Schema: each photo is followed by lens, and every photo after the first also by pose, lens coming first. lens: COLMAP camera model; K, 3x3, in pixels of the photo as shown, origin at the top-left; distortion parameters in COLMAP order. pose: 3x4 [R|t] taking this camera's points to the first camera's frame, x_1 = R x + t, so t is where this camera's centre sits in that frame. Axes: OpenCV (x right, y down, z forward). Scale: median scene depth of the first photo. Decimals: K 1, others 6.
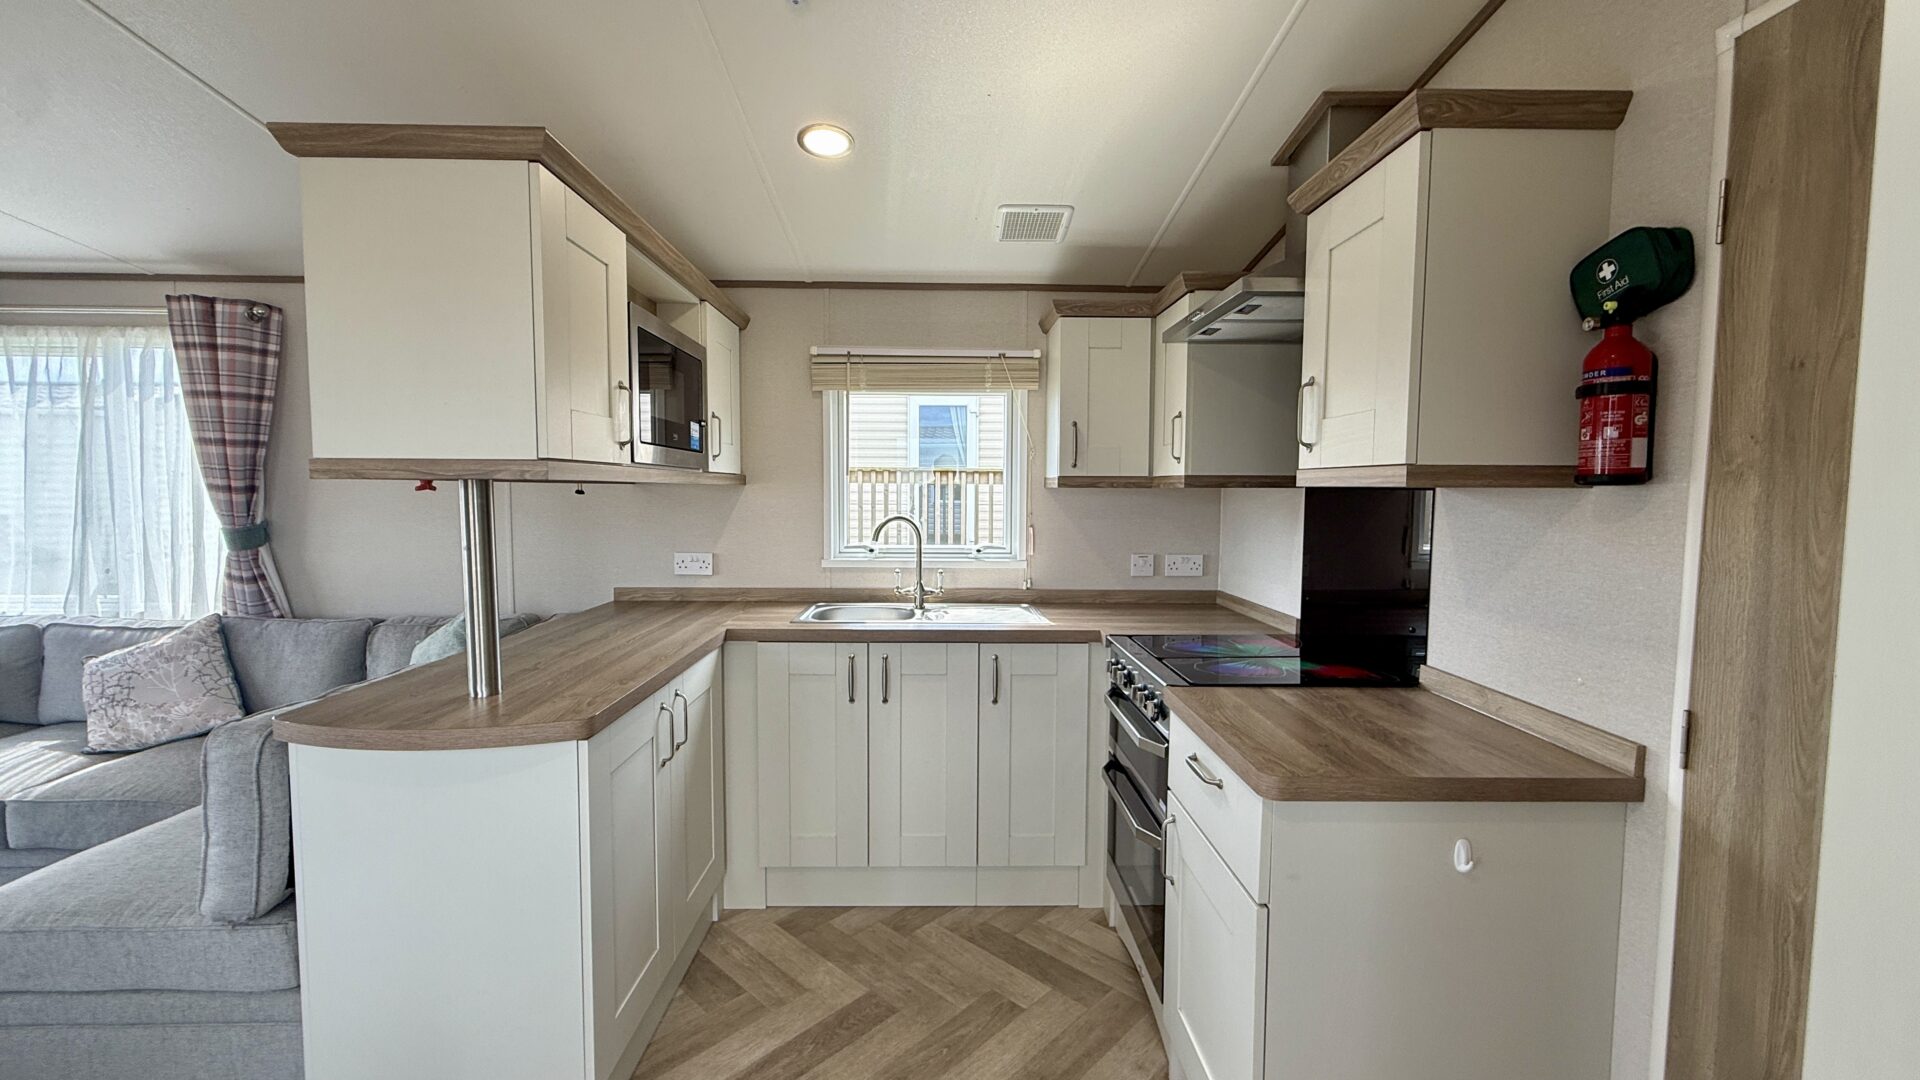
lens RADIAL K [[758.4, 0, 955.1], [0, 758.4, 538.4], [0, 0, 1]] dist [-0.000407, -0.000240]
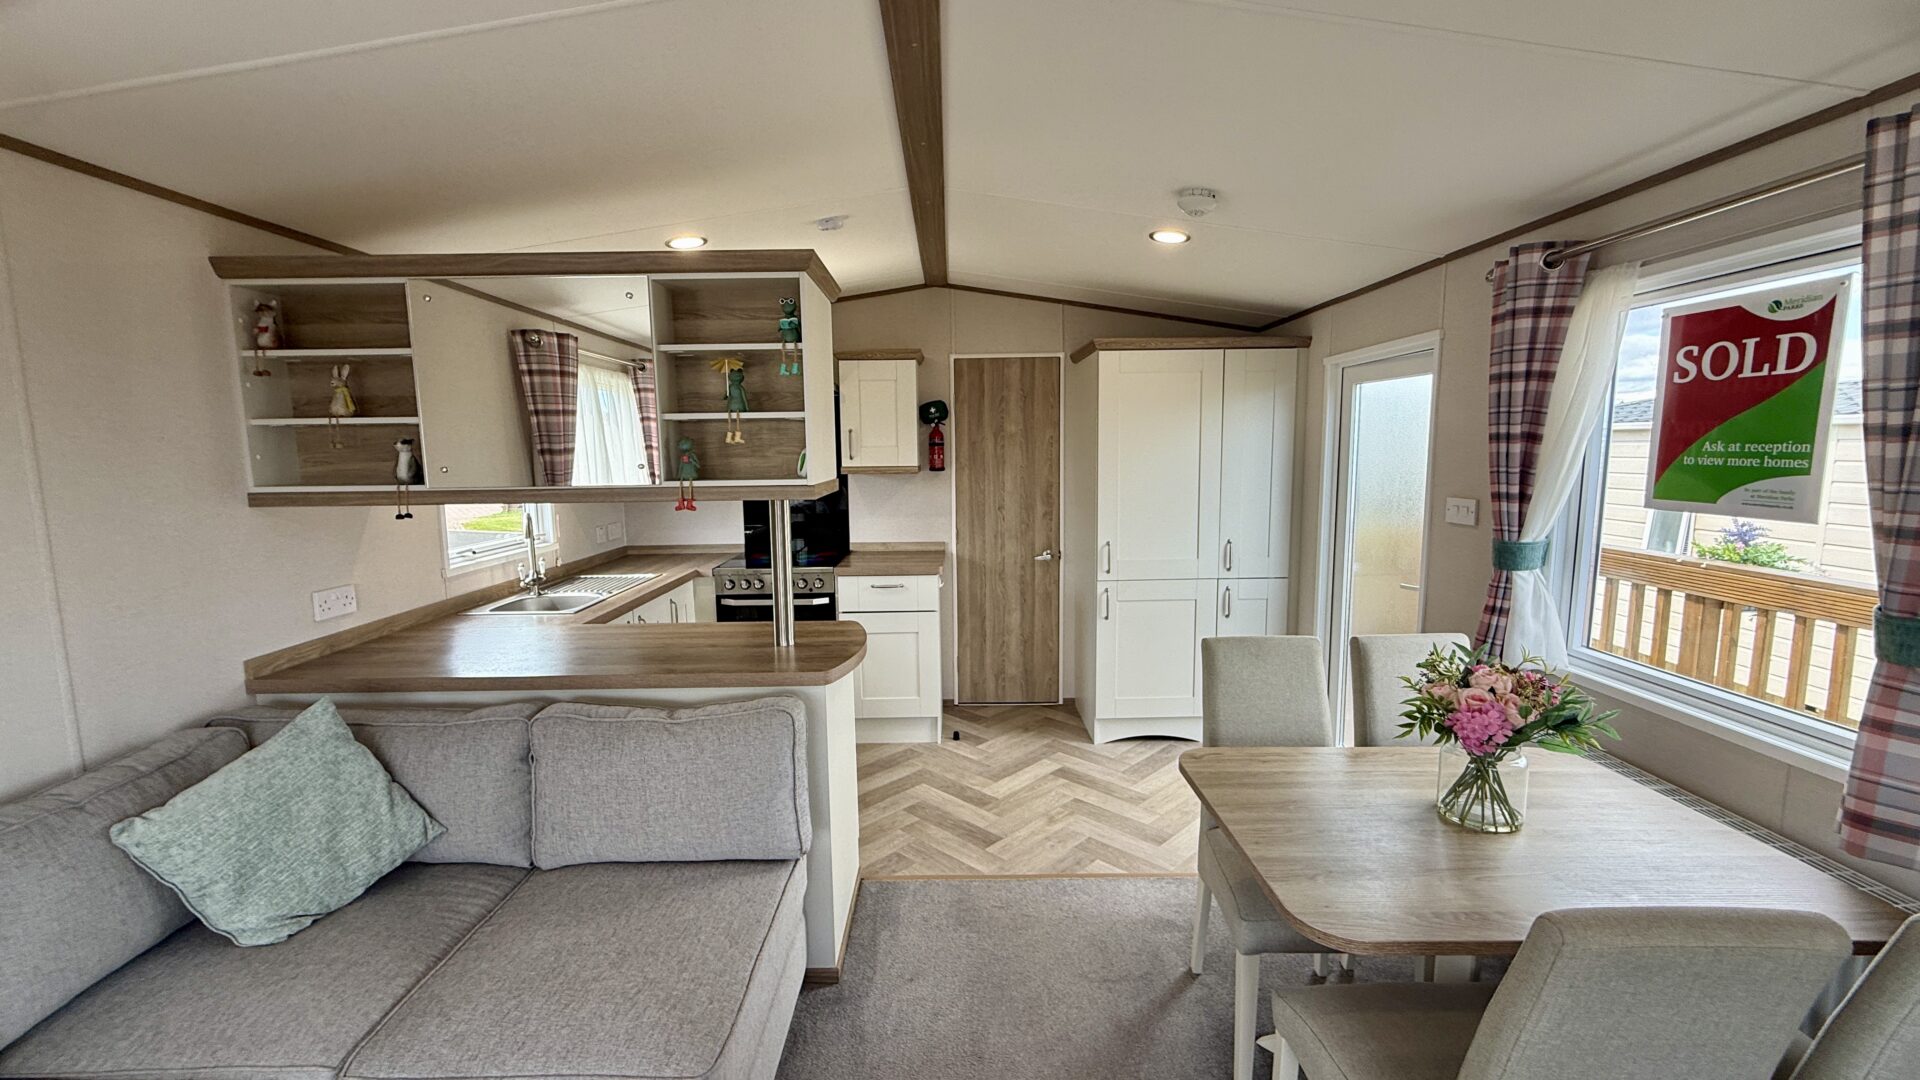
lens RADIAL K [[758.4, 0, 955.1], [0, 758.4, 538.4], [0, 0, 1]] dist [-0.000407, -0.000240]
pose [[0.015562, -0.126908, 0.991792, -2.356730], [0.077220, 0.989103, 0.125352, -0.171690], [-0.996893, 0.074636, 0.025192, 0.742517]]
